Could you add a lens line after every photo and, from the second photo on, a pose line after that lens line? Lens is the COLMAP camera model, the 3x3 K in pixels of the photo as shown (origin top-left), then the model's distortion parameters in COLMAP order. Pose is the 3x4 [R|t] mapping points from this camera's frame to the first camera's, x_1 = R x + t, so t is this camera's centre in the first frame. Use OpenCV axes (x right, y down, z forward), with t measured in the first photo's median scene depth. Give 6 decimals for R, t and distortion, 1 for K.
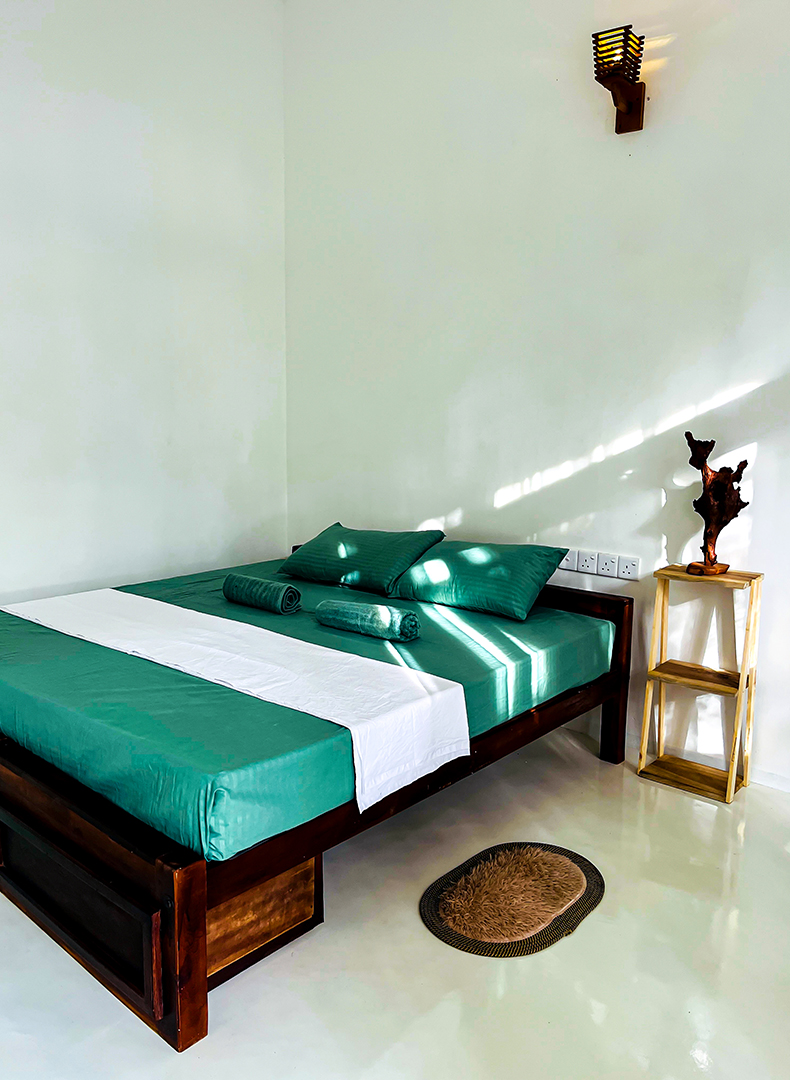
lens RADIAL K [[823.5, 0, 394.8], [0, 823.5, 530.1], [0, 0, 1]] dist [-0.004513, 0.002161]
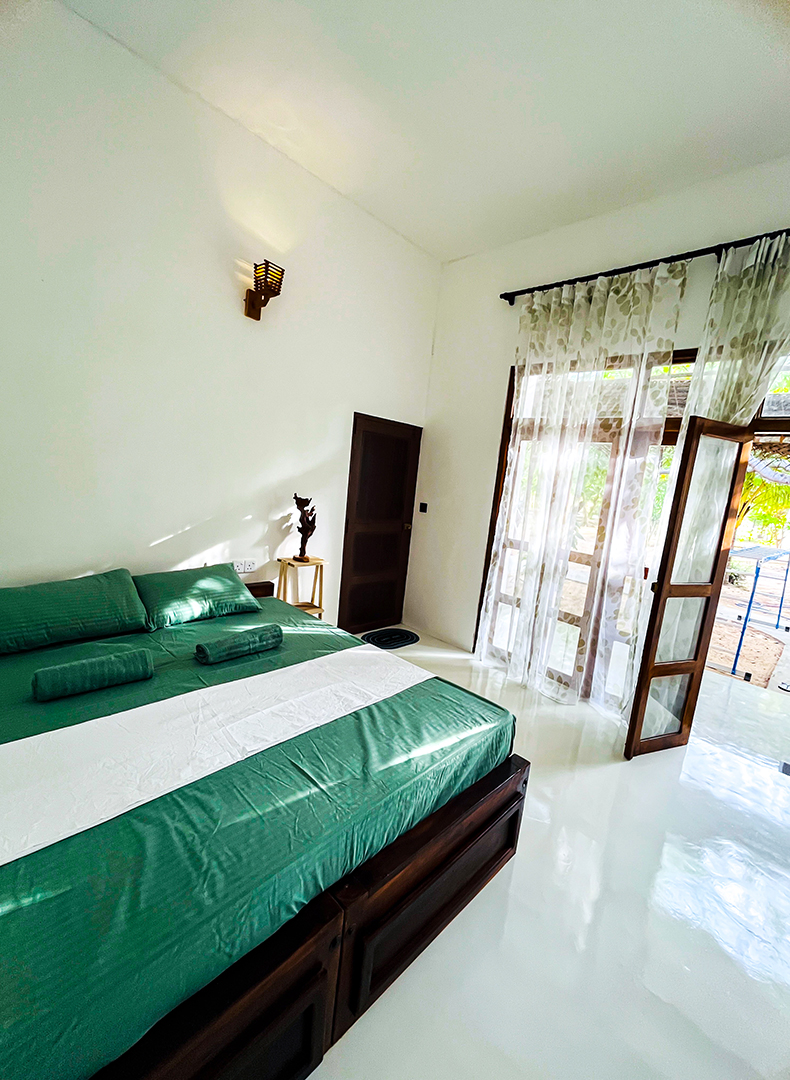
lens RADIAL K [[437.6, 0, 393.7], [0, 437.6, 538.2], [0, 0, 1]] dist [-0.003337, -0.000076]
pose [[0.049851, -0.140377, 0.988842, -0.687757], [0.040970, 0.989527, 0.138409, -0.145915], [-0.997916, 0.033613, 0.055080, 0.708965]]
